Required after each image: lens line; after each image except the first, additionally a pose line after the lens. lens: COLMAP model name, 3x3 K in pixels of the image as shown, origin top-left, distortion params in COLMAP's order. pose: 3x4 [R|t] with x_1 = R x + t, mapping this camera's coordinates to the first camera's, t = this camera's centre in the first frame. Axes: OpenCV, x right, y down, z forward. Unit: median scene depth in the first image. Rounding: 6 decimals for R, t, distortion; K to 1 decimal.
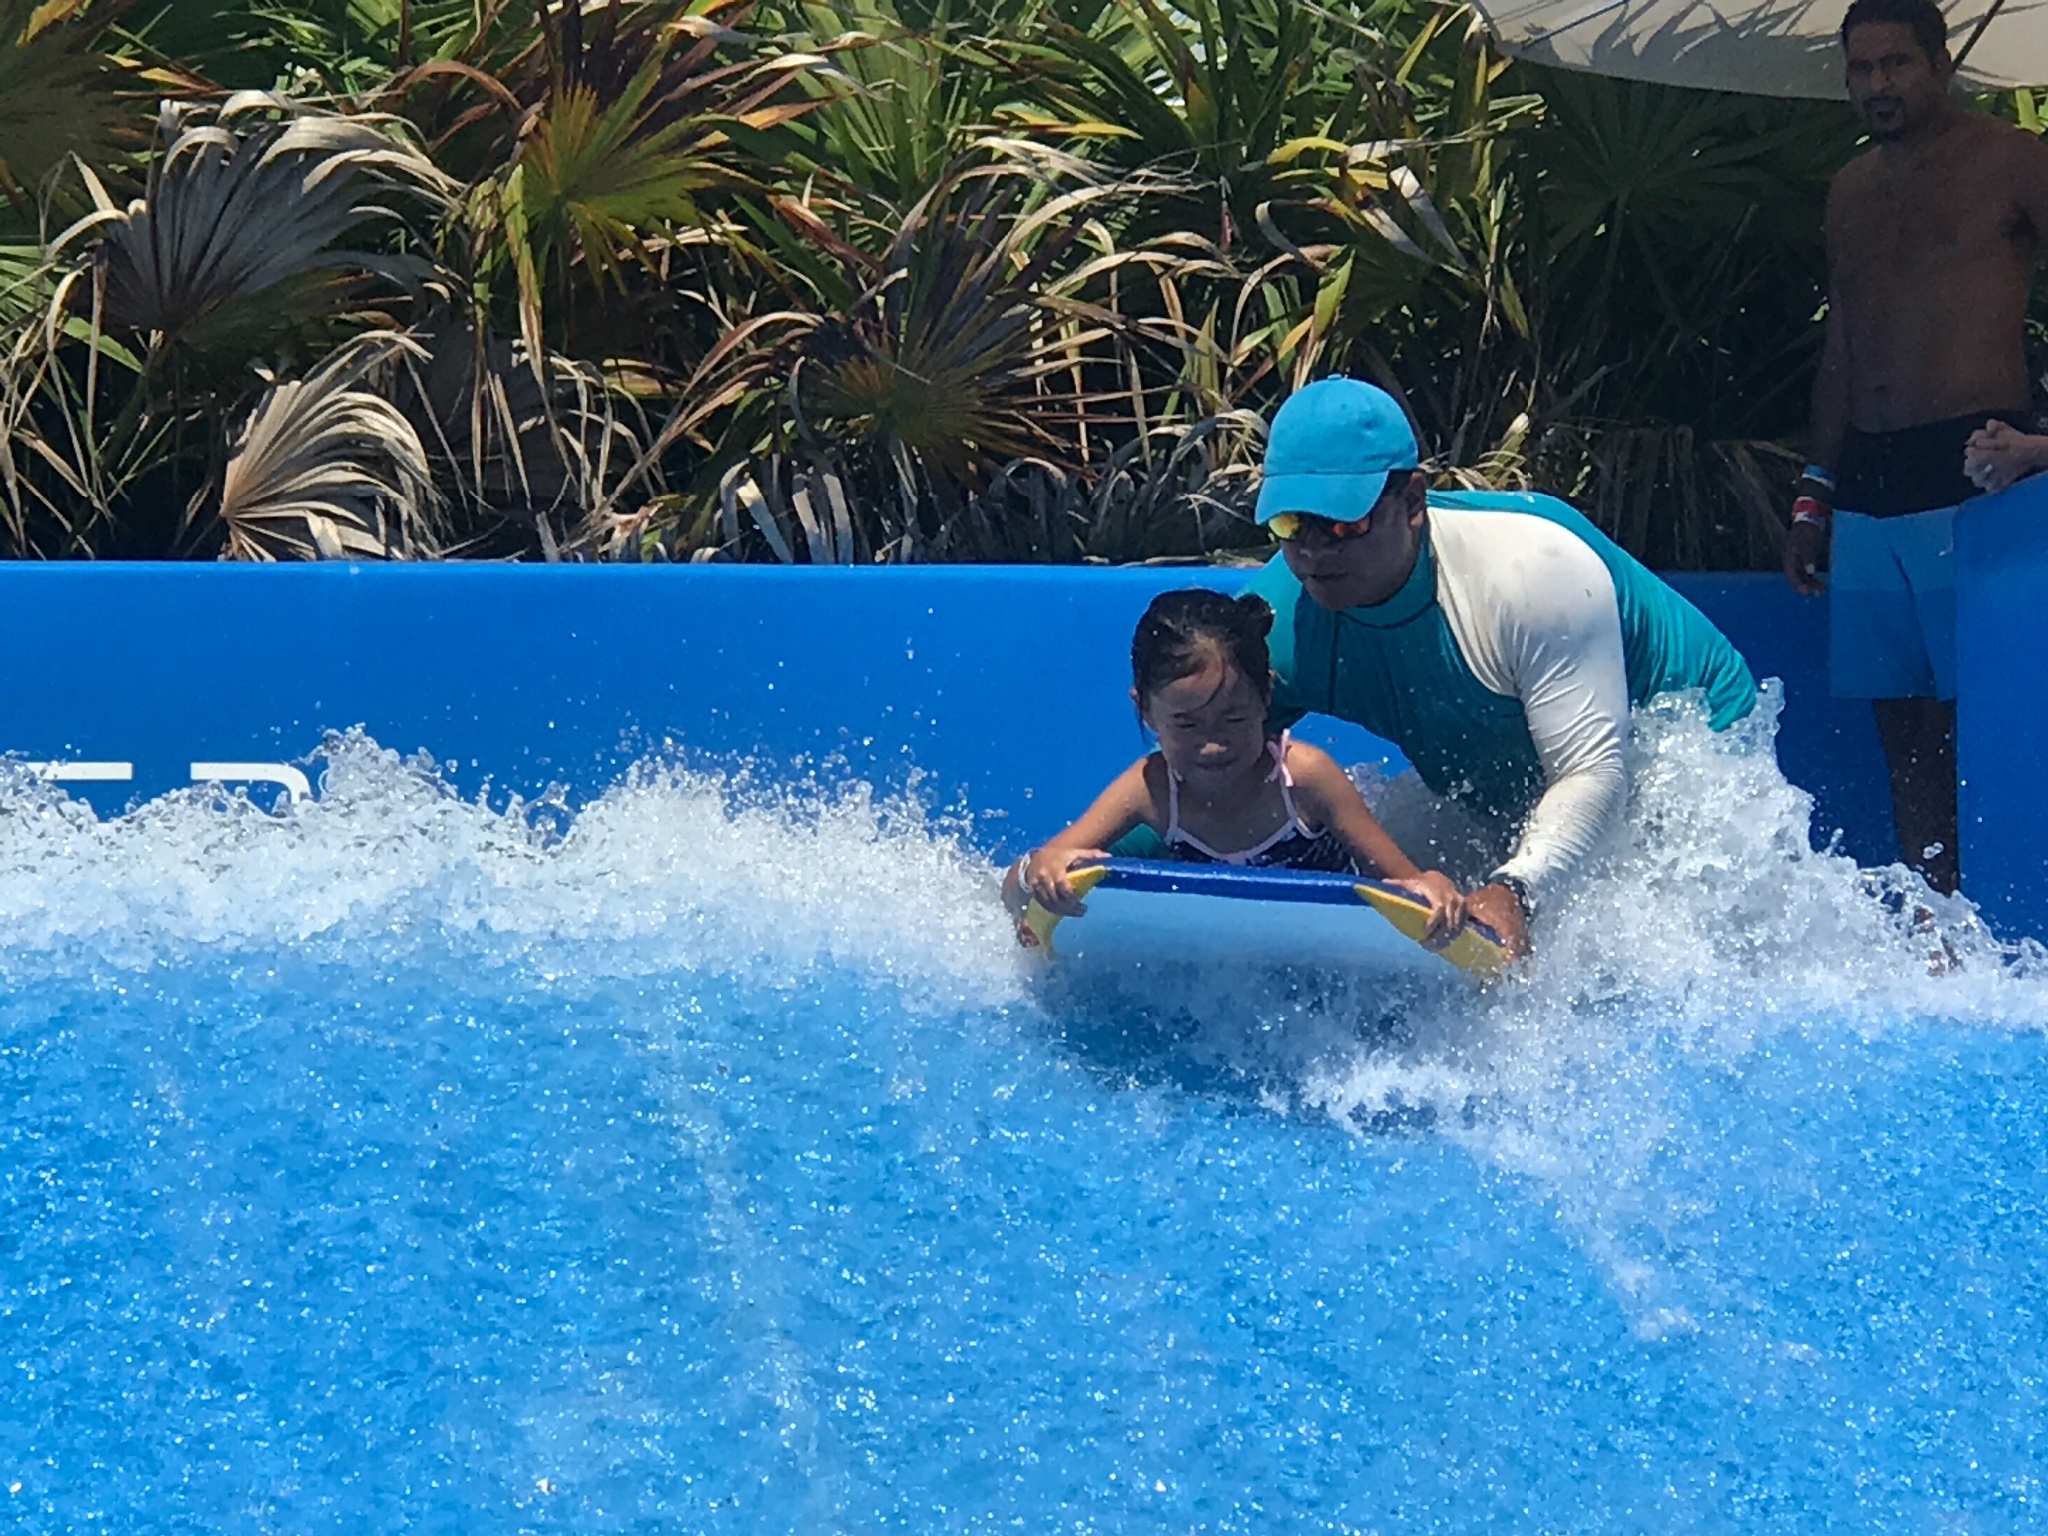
lens RADIAL K [[10484.0, 0, 1025.2], [0, 10484.0, 775.3], [0, 0, 1]] dist [-0.397275, 0.000000]
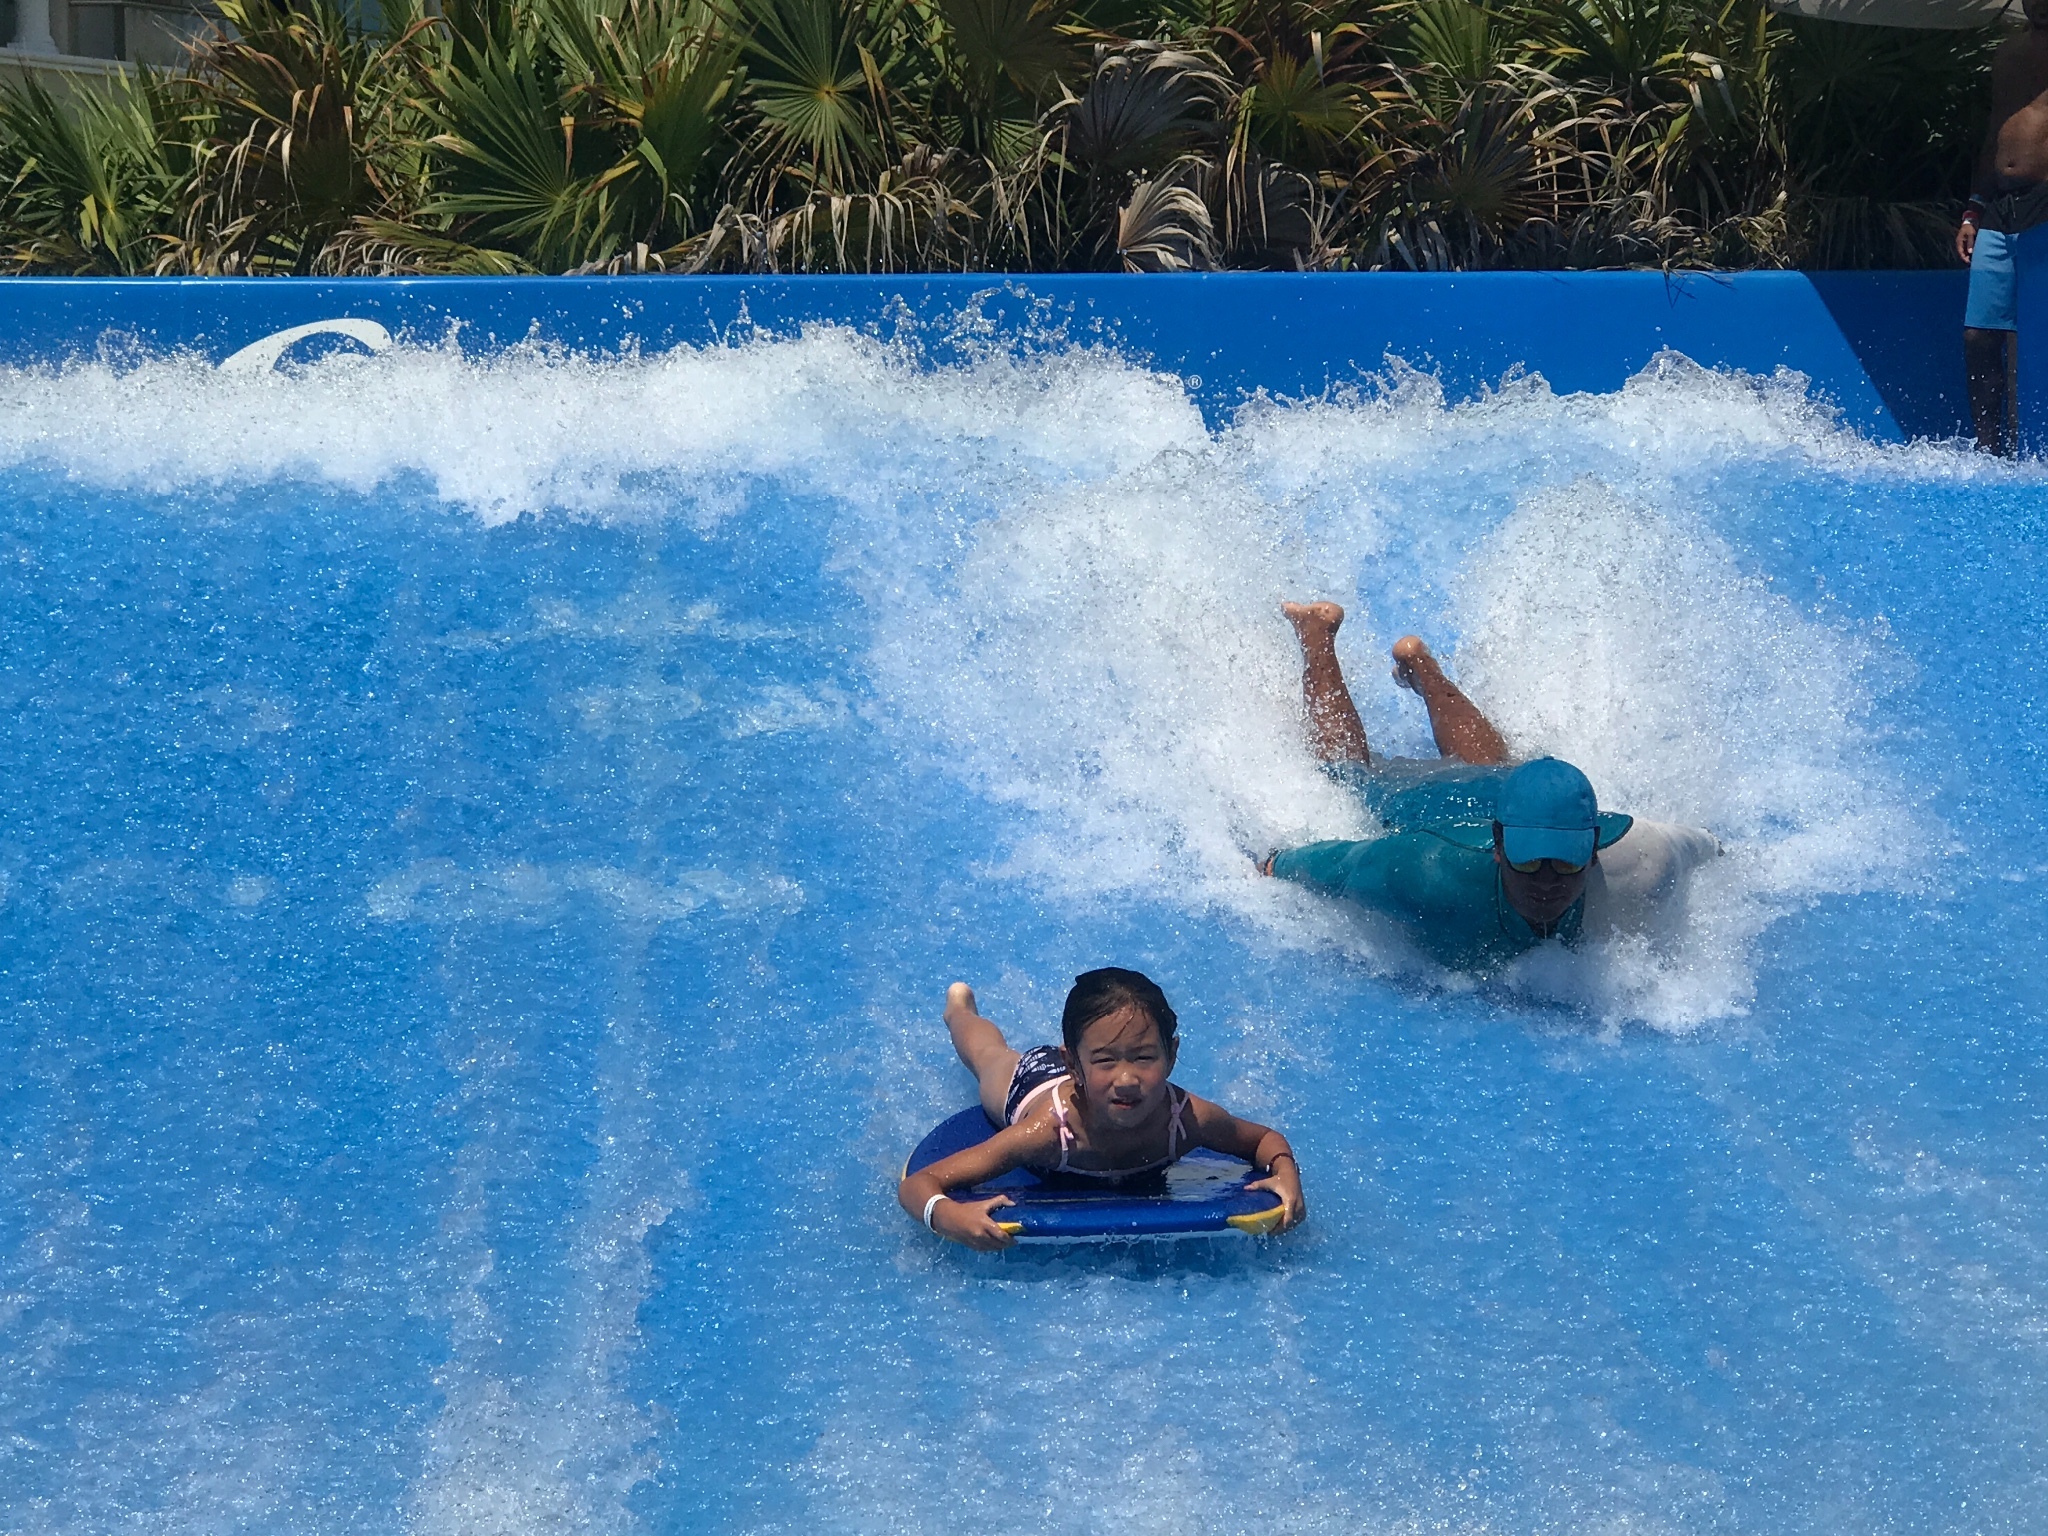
lens RADIAL K [[4368.5, 0, 988.1], [0, 4368.5, 645.0], [0, 0, 1]] dist [0.048809, 0.000000]
pose [[0.991820, -0.000829, -0.127644, 0.003512], [0.009229, 0.997828, 0.065230, -0.003830], [0.127313, -0.065874, 0.989673, 0.141686]]
